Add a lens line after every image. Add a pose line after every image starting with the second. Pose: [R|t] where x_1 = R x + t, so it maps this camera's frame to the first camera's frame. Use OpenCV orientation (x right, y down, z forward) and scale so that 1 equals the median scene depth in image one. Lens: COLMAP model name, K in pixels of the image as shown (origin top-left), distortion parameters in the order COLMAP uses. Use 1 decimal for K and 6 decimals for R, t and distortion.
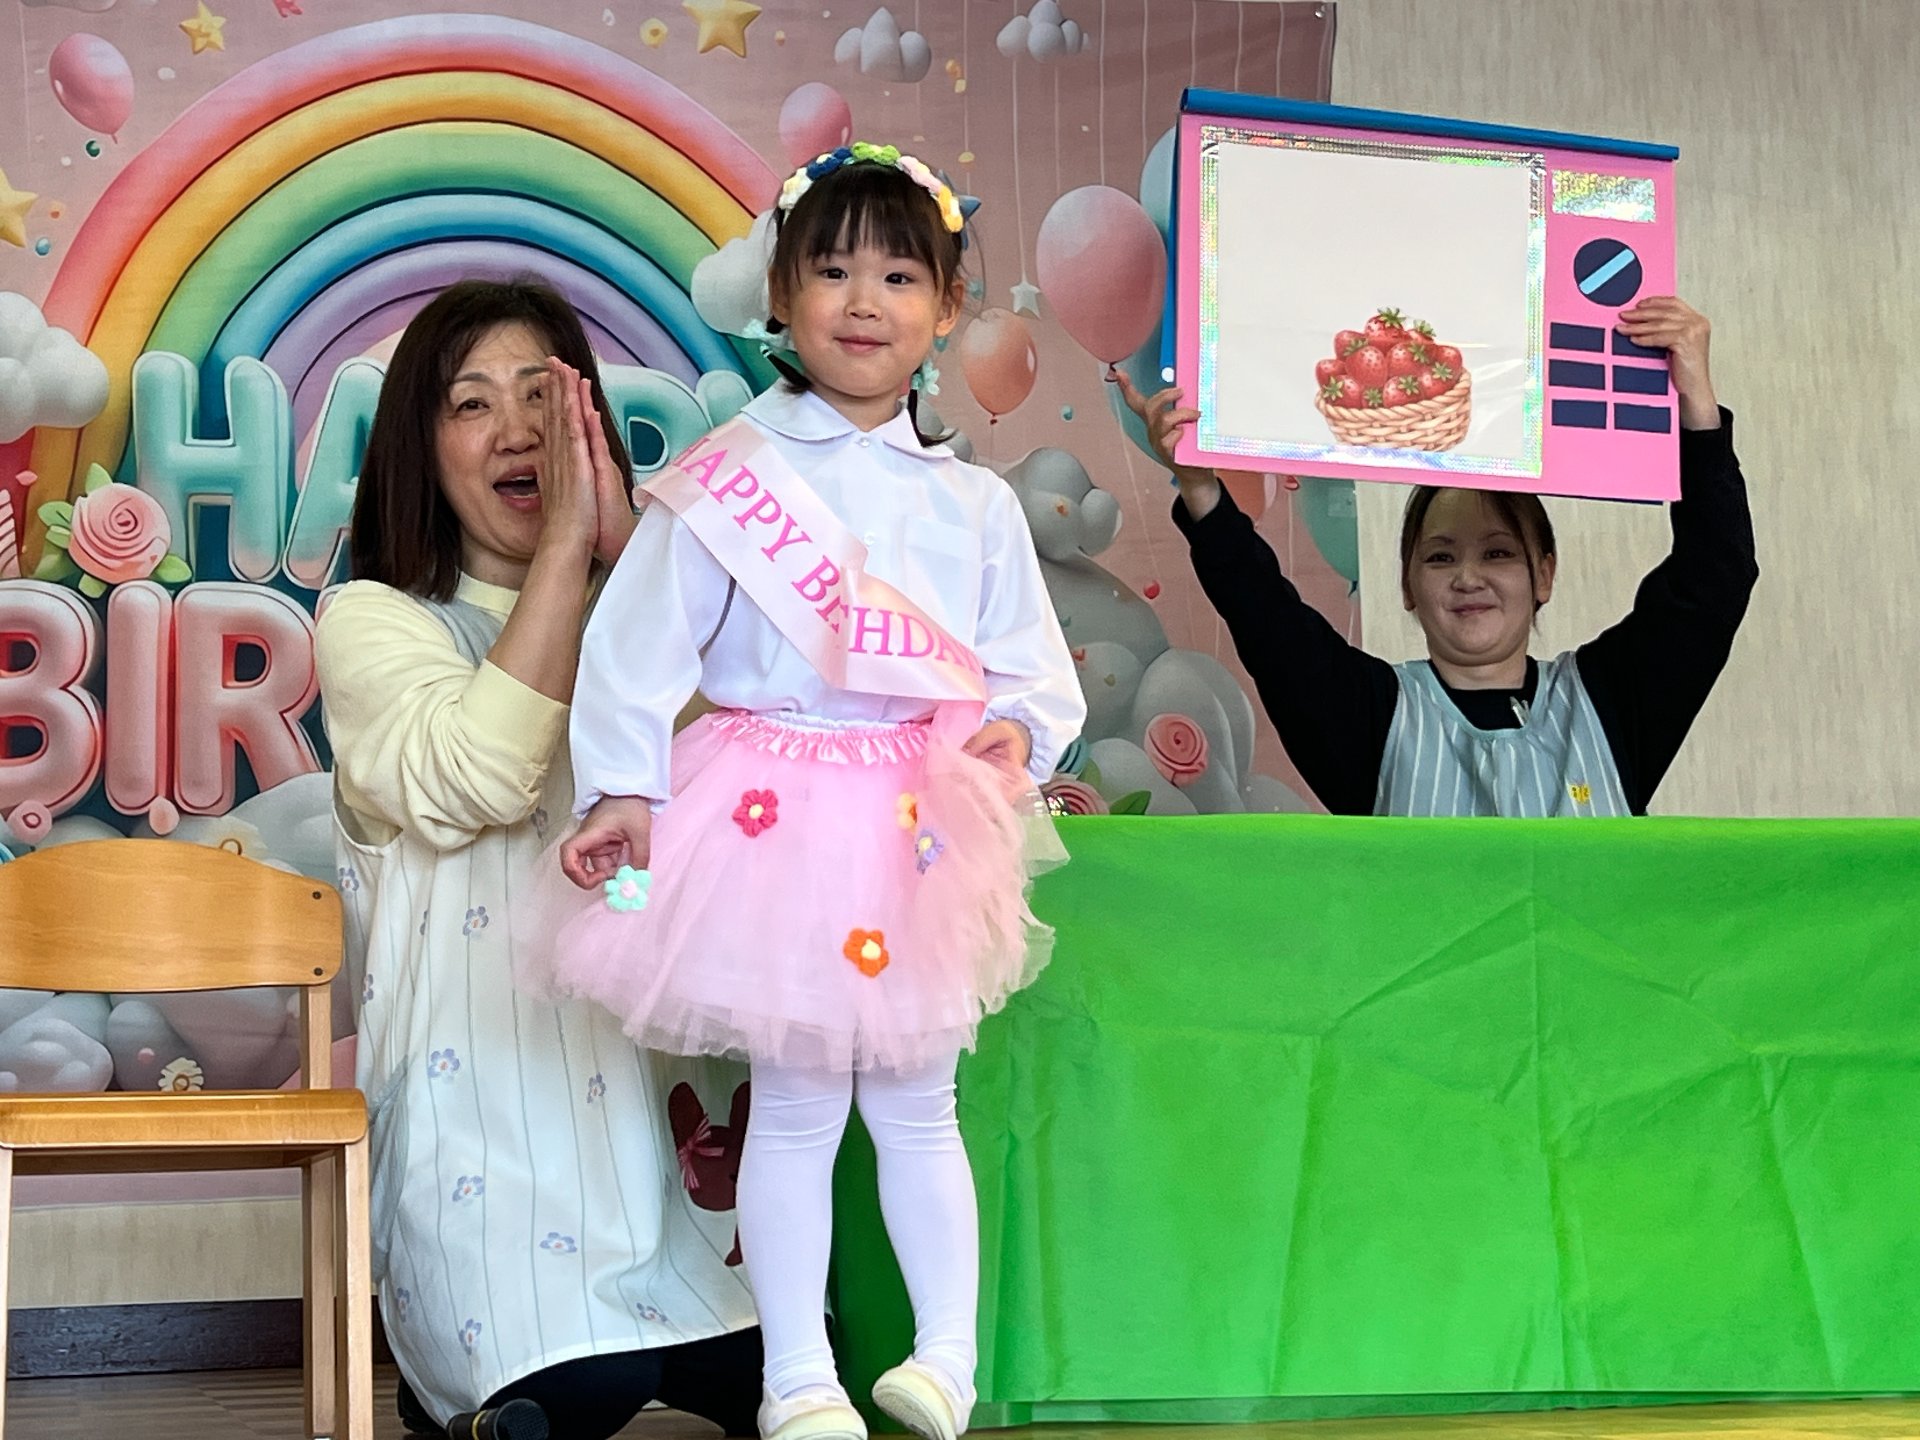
lens RADIAL K [[3530.7, 0, 987.7], [0, 3530.7, 716.0], [0, 0, 1]] dist [0.138835, 0.000000]
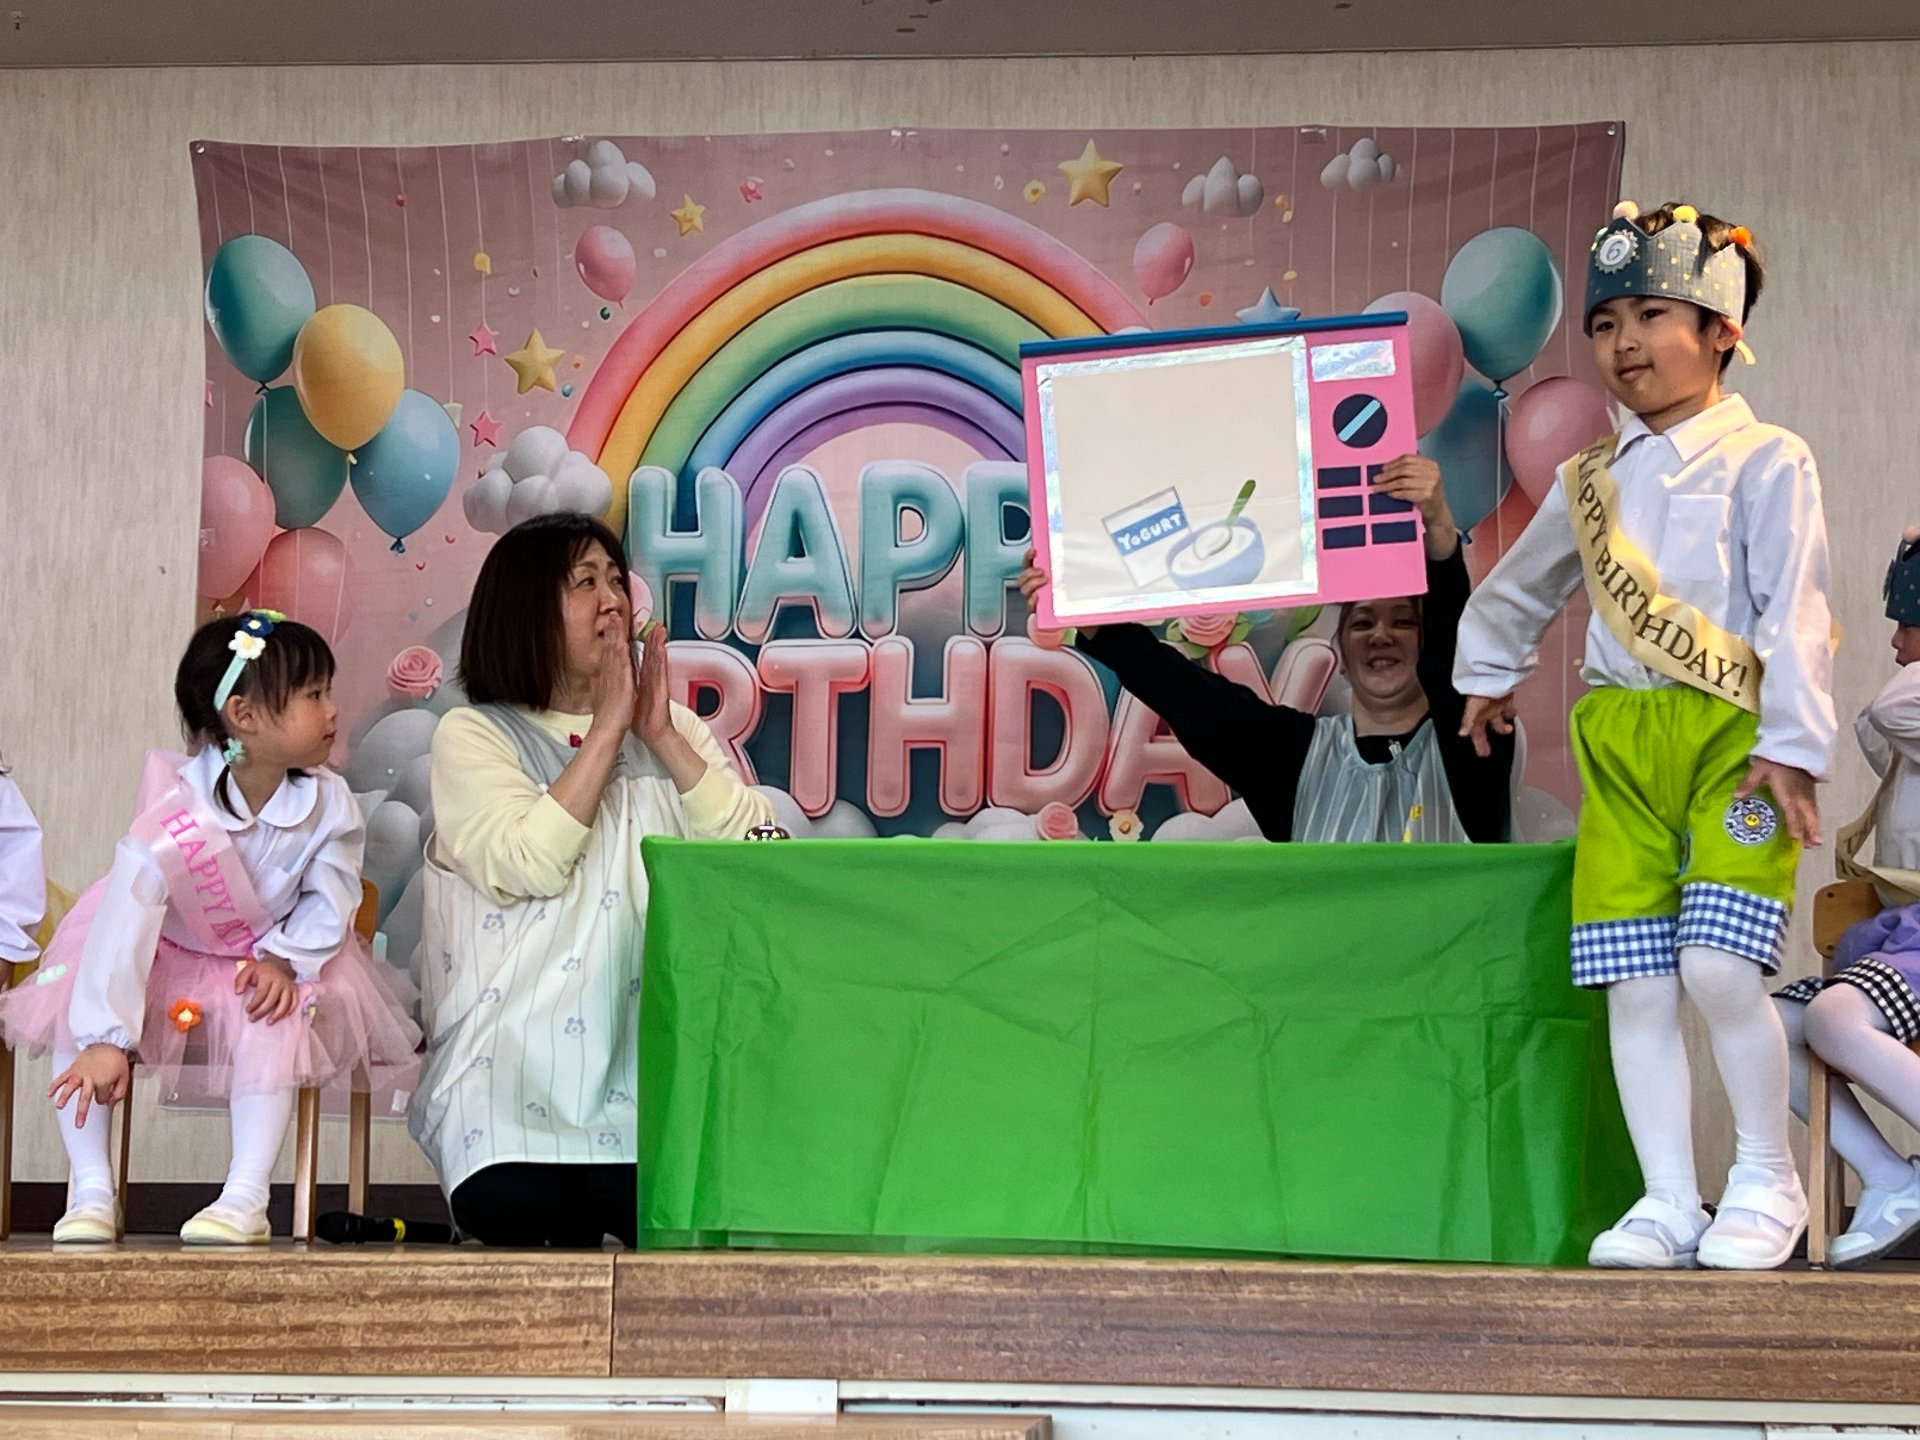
lens RADIAL K [[3604.6, 0, 958.5], [0, 3604.6, 731.9], [0, 0, 1]] dist [0.102653, 0.000000]
pose [[0.938033, -0.004508, -0.346516, 0.330976], [0.009470, 0.999875, 0.012628, -0.019369], [0.346416, -0.015127, 0.937959, -0.209918]]
